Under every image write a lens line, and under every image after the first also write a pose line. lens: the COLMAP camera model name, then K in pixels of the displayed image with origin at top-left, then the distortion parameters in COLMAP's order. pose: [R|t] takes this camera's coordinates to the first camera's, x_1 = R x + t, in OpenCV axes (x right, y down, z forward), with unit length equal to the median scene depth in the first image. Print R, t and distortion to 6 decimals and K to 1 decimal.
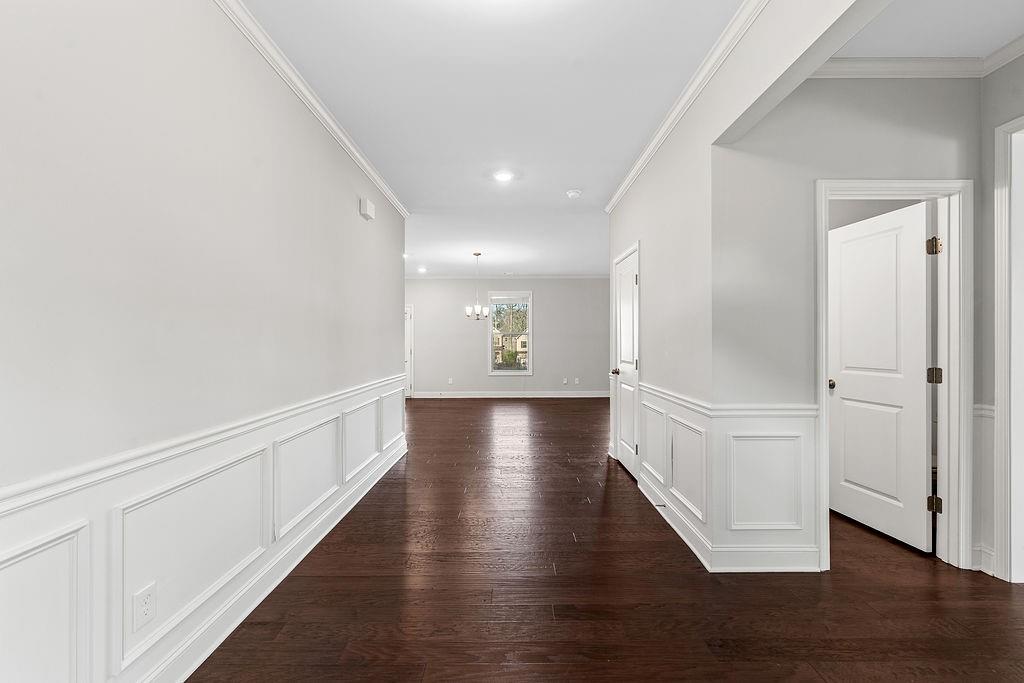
lens RADIAL K [[422.9, 0, 512.0], [0, 422.9, 341.5], [0, 0, 1]] dist [0.004360, 0.000217]
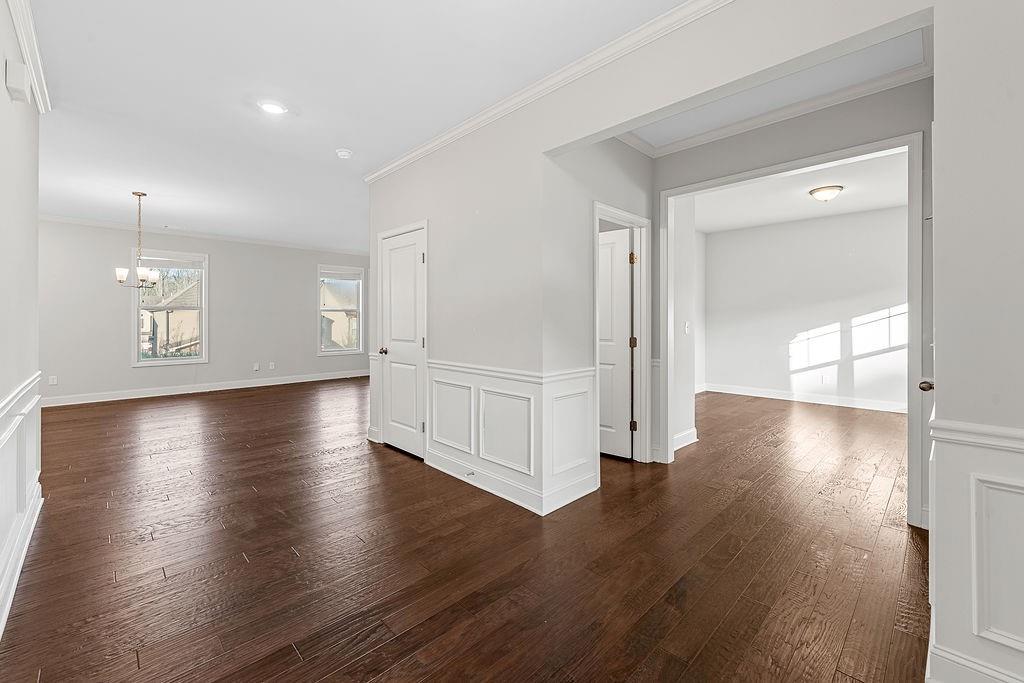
lens RADIAL K [[425.1, 0, 510.7], [0, 425.1, 316.2], [0, 0, 1]] dist [-0.000932, -0.000055]
pose [[0.718649, 0.009614, 0.695306, -0.390679], [-0.003530, 0.999942, -0.010178, 0.002540], [-0.695364, 0.004860, 0.718641, 0.200435]]
